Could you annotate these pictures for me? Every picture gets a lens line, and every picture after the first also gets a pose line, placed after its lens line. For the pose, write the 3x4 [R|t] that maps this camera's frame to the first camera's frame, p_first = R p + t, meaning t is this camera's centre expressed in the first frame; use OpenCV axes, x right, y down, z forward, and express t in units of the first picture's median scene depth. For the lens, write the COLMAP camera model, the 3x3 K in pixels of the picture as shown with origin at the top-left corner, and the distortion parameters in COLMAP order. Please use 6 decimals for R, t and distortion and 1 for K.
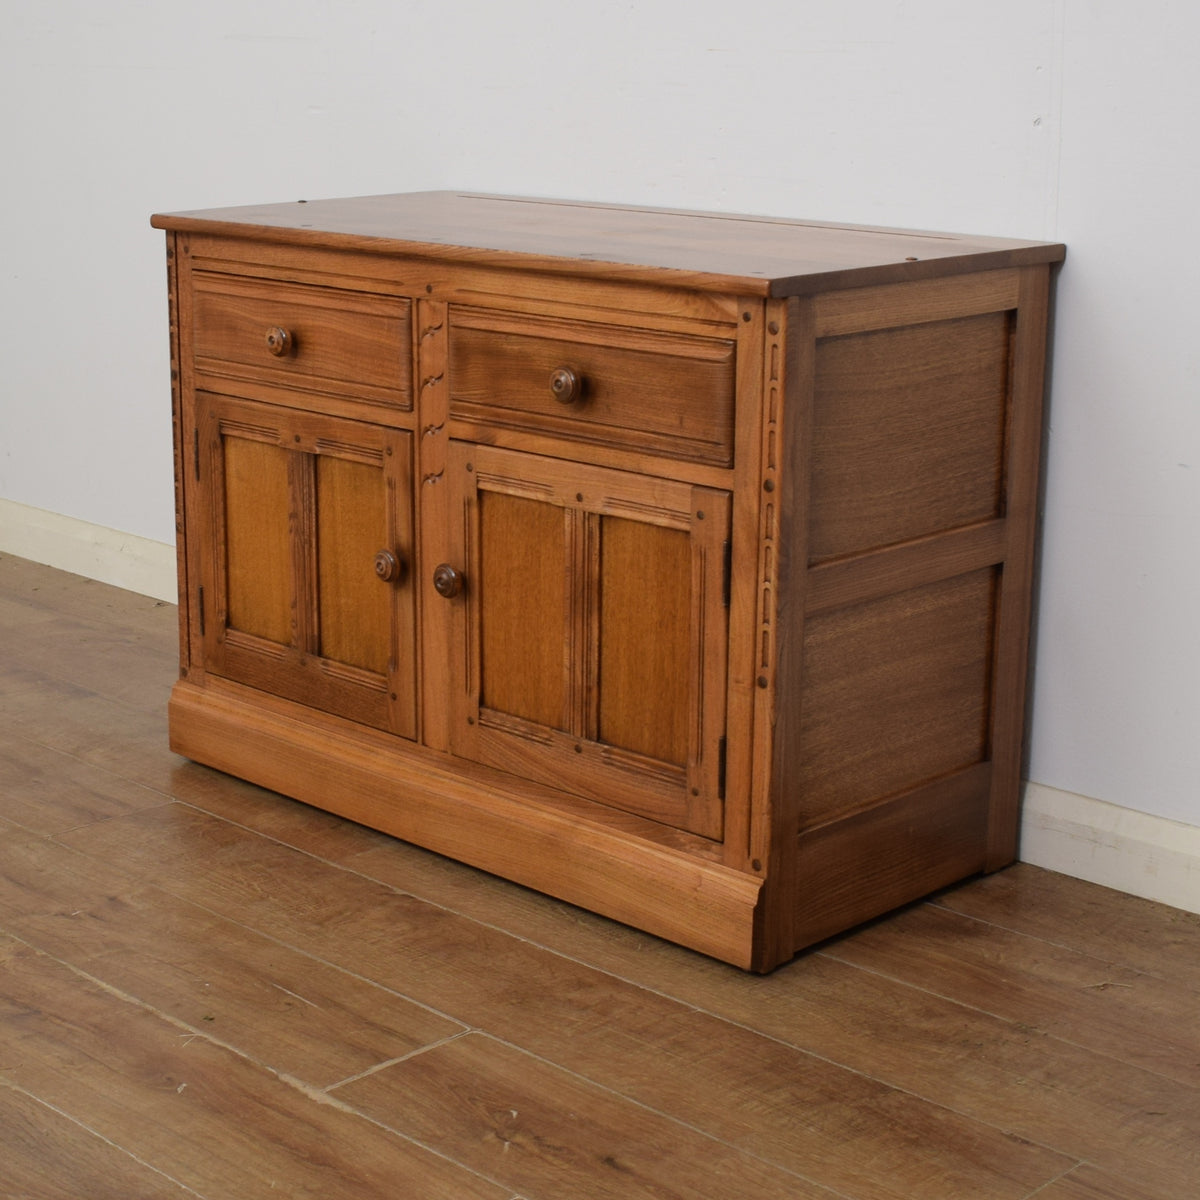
lens RADIAL K [[2331.2, 0, 492.7], [0, 2331.2, 611.5], [0, 0, 1]] dist [-0.100624, 0.000000]
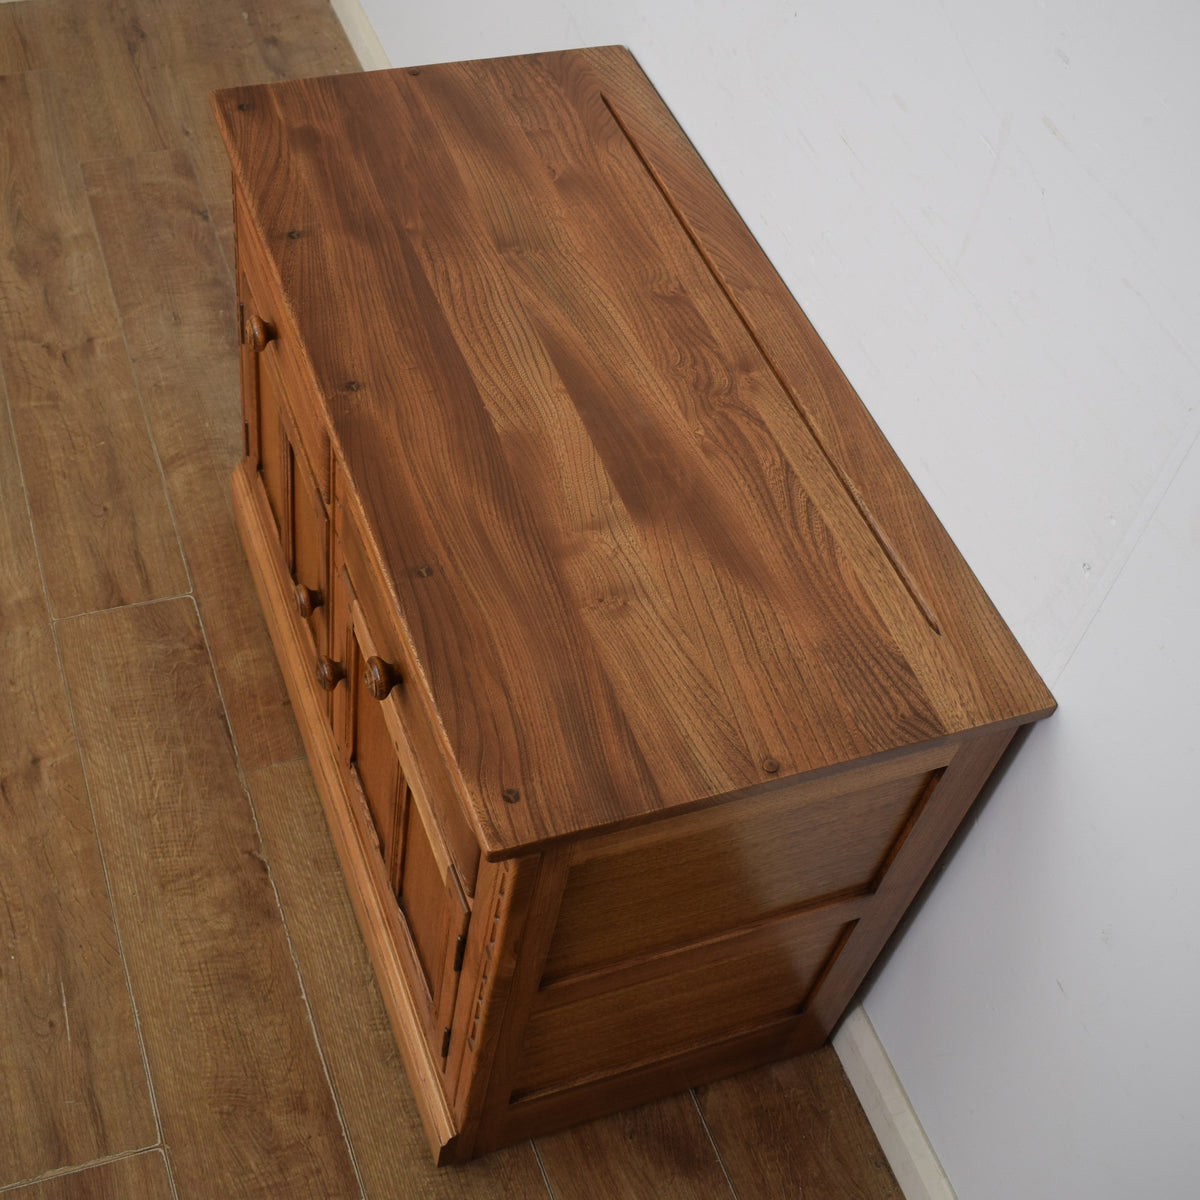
lens RADIAL K [[1593.6, 0, 533.7], [0, 1593.6, 565.4], [0, 0, 1]] dist [-0.096685, 0.000000]
pose [[0.905803, 0.378871, -0.189679, 0.172462], [-0.206918, 0.786214, 0.582282, -0.465900], [0.369738, -0.488185, 0.790550, 0.545213]]
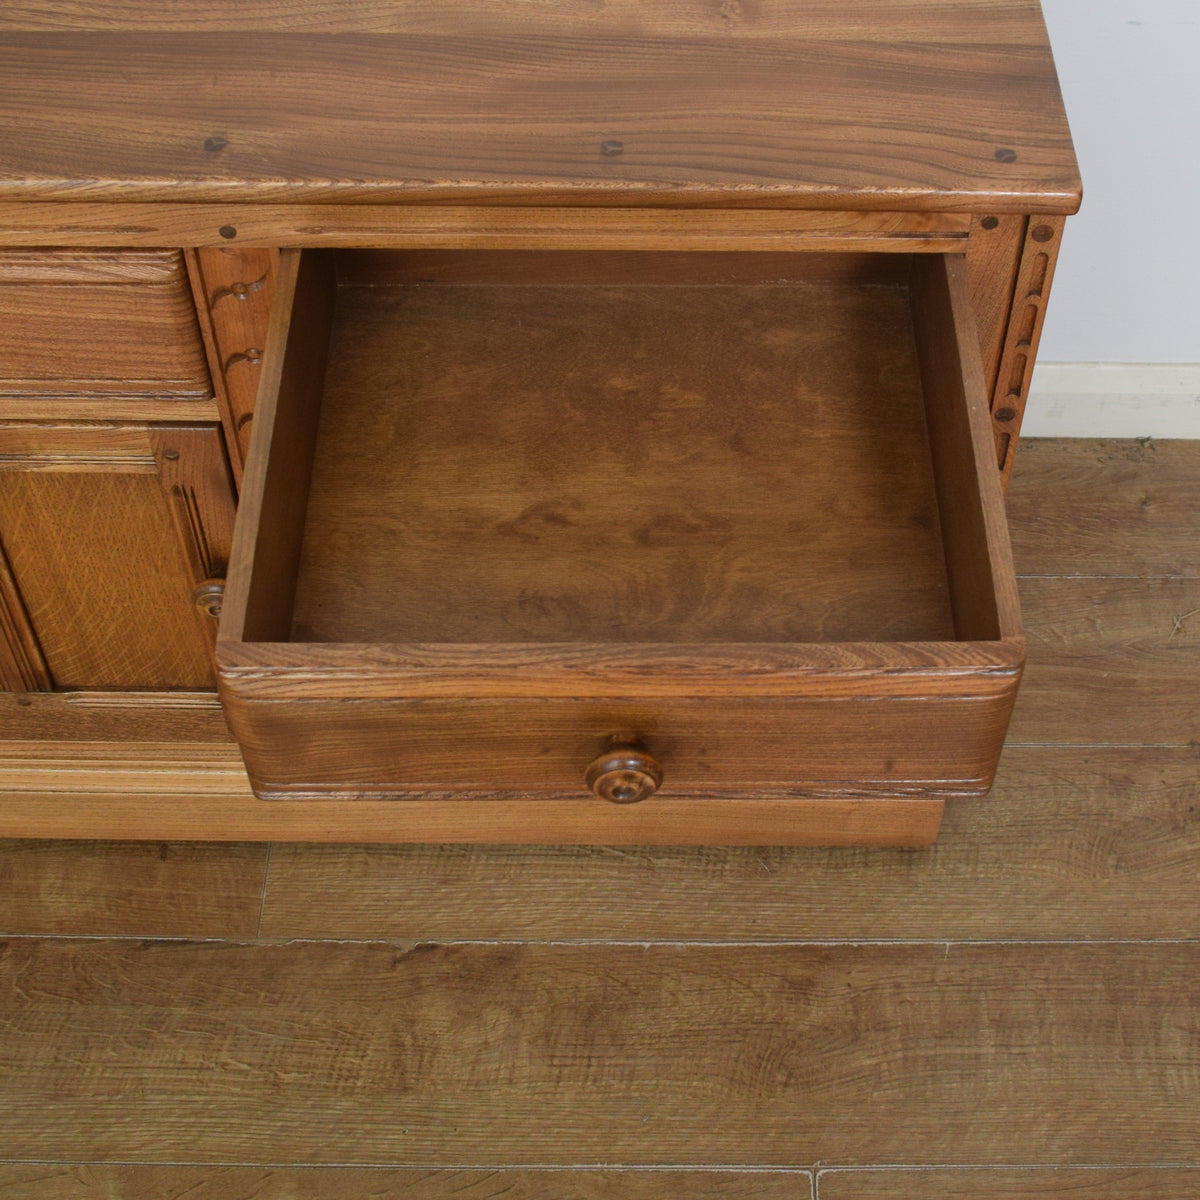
lens RADIAL K [[1921.6, 0, 702.3], [0, 1921.6, 523.2], [0, 0, 1]] dist [-0.097880, 0.000000]
pose [[0.682107, -0.534682, 0.498843, -0.211748], [0.156753, 0.773232, 0.614444, -0.345881], [-0.714253, -0.340921, 0.611240, 0.640507]]
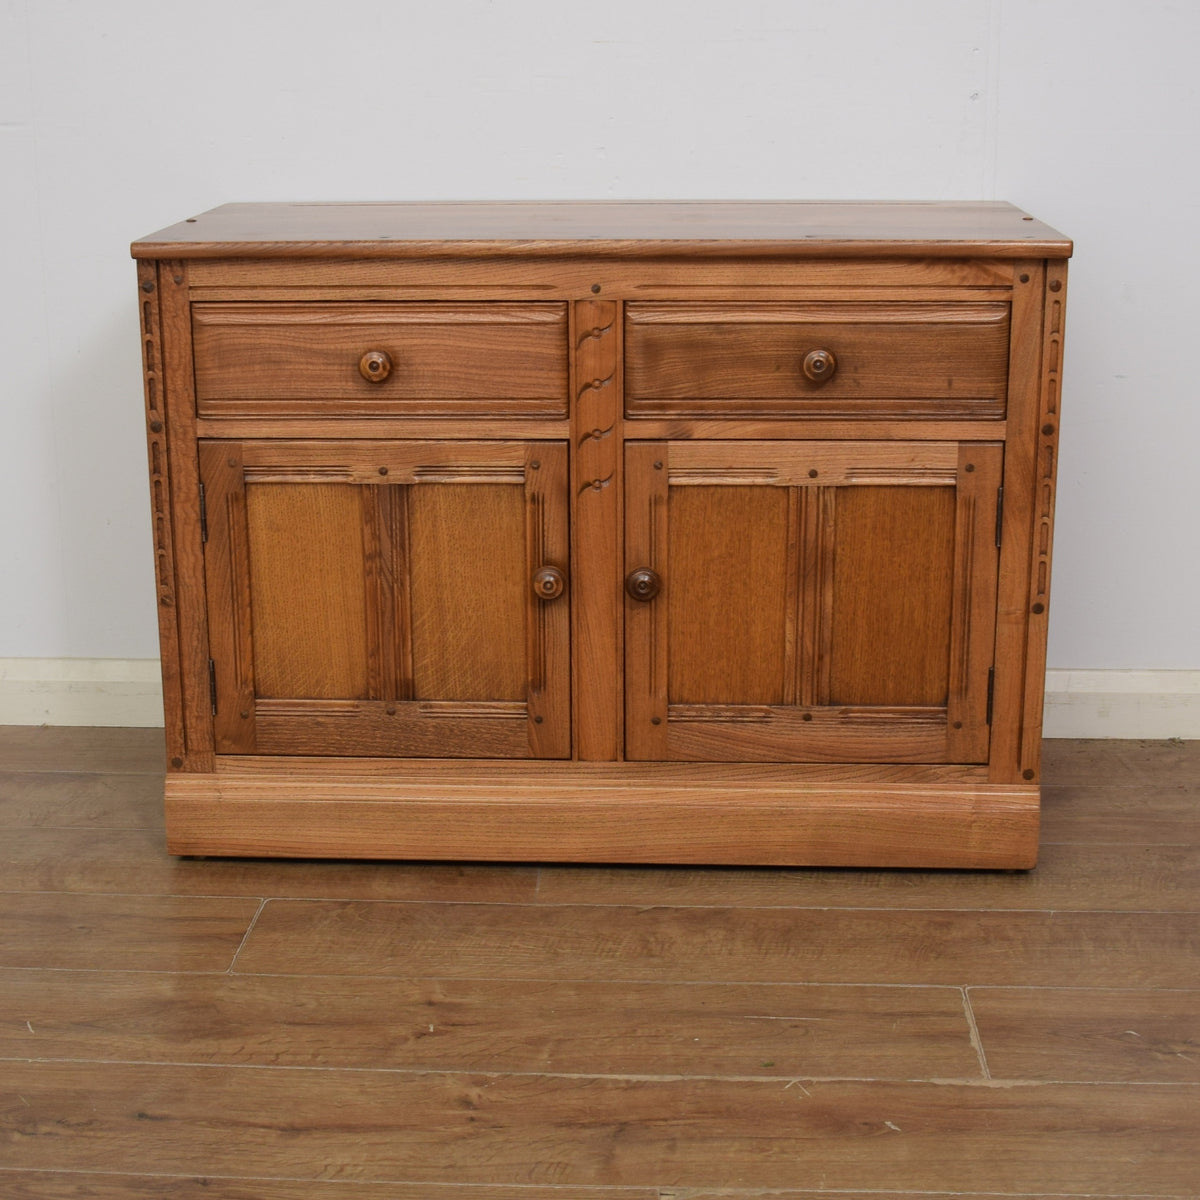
lens RADIAL K [[2108.4, 0, 560.1], [0, 2108.4, 638.3], [0, 0, 1]] dist [-0.093123, 0.000000]
pose [[0.734914, -0.196182, 0.649164, -0.643339], [0.179915, 0.979344, 0.092285, -0.081251], [-0.653859, 0.048972, 0.755030, 0.365031]]
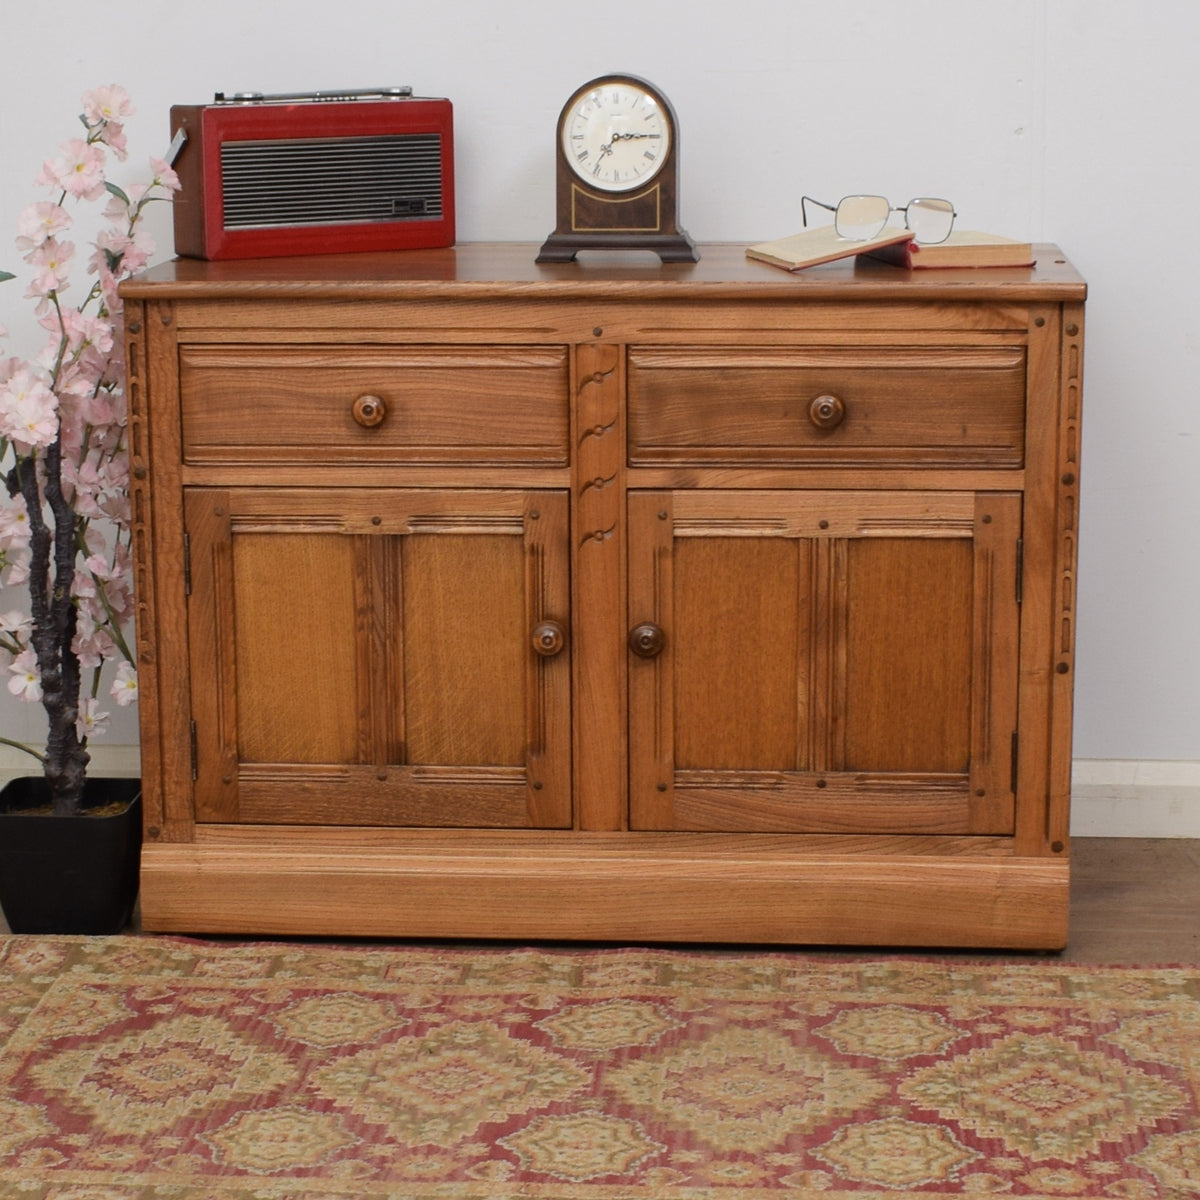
lens RADIAL K [[3009.1, 0, 603.9], [0, 3009.1, 684.1], [0, 0, 1]] dist [-0.095480, 0.000000]
pose [[0.743504, -0.151837, 0.651266, -0.846430], [0.174289, 0.984222, 0.030490, -0.036578], [-0.645620, 0.090839, 0.758237, 0.098711]]
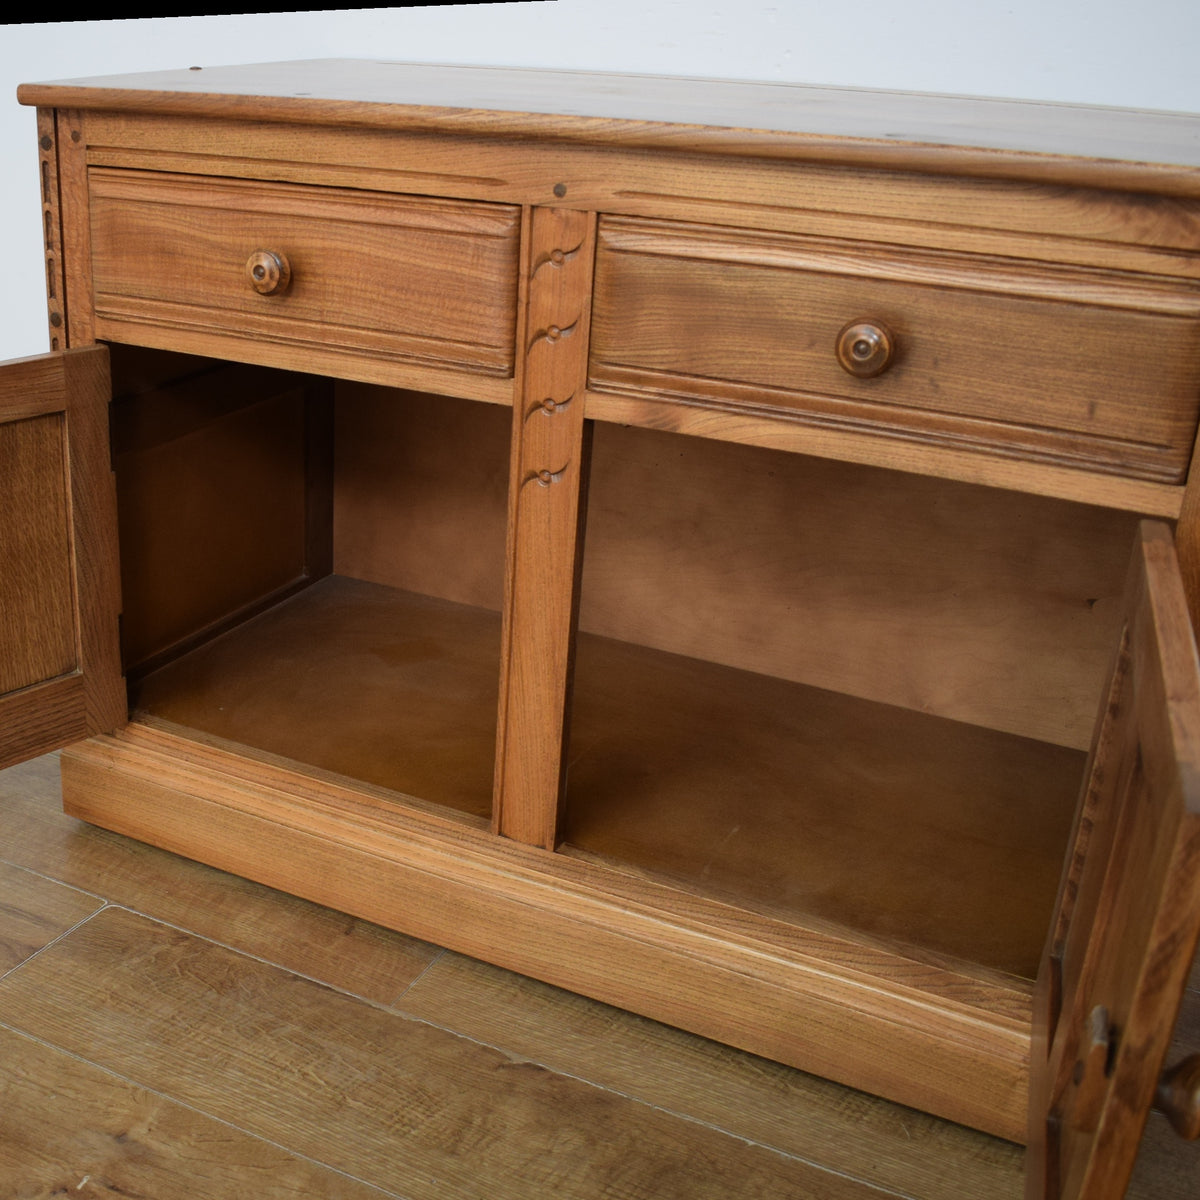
lens RADIAL K [[1593.1, 0, 358.0], [0, 1593.1, 661.2], [0, 0, 1]] dist [-0.092157, 0.000000]
pose [[0.967571, -0.089256, 0.236304, -0.199588], [0.050454, 0.984929, 0.165434, -0.086855], [-0.247509, -0.148147, 0.957492, 0.586308]]
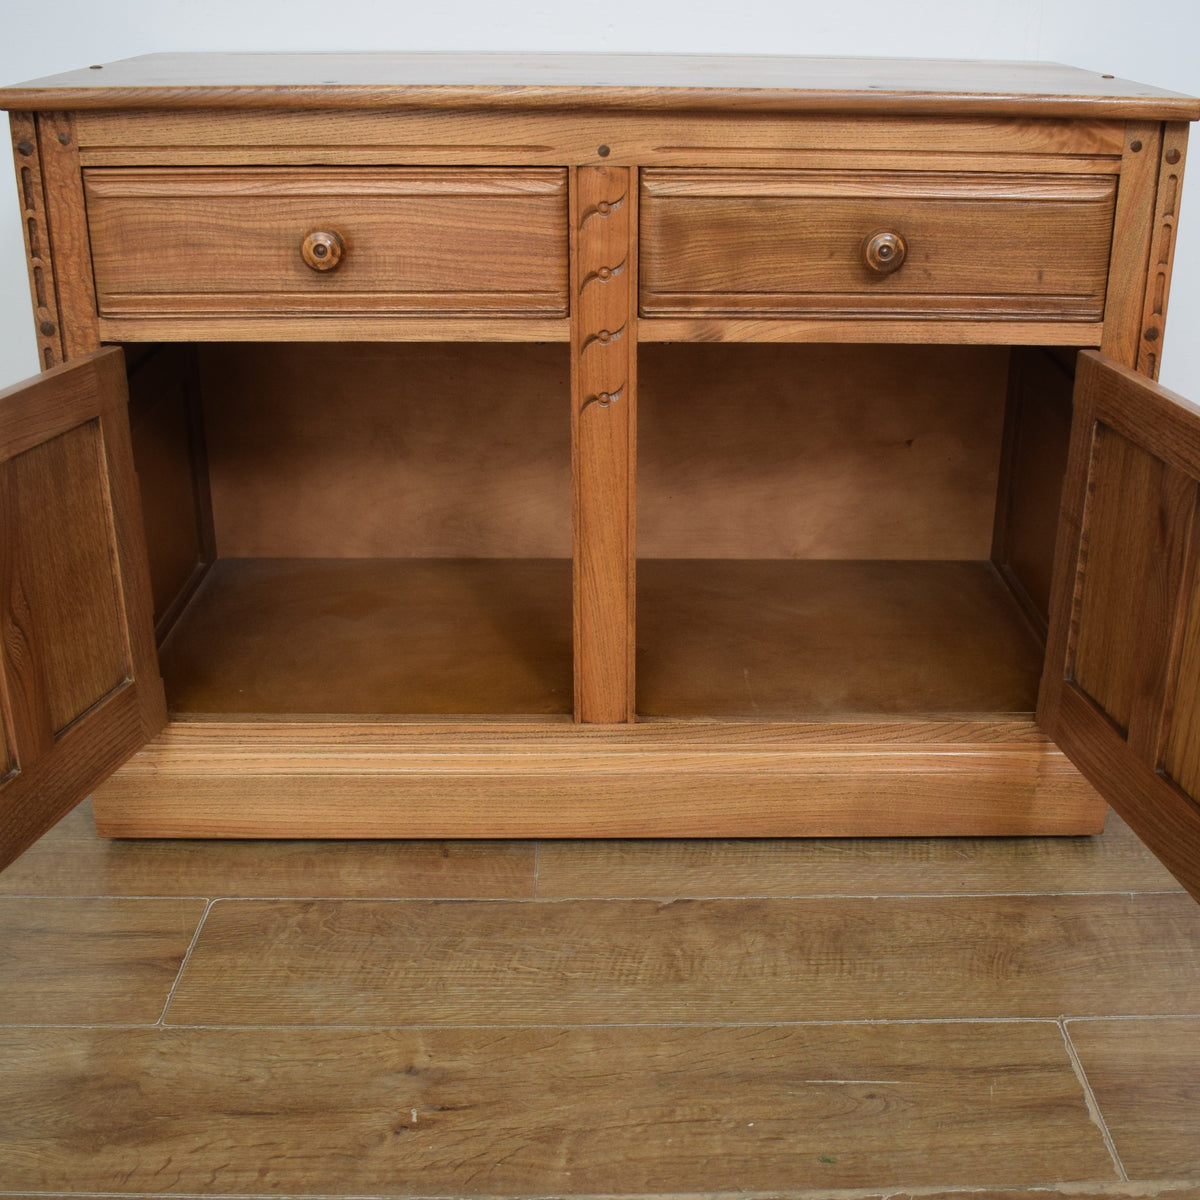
lens RADIAL K [[1587.8, 0, 670.6], [0, 1587.8, 634.4], [0, 0, 1]] dist [-0.095012, 0.000000]
pose [[0.667269, -0.284786, 0.688222, -0.416718], [0.175005, 0.958094, 0.226782, -0.101993], [-0.723965, -0.030883, 0.689145, 0.637780]]
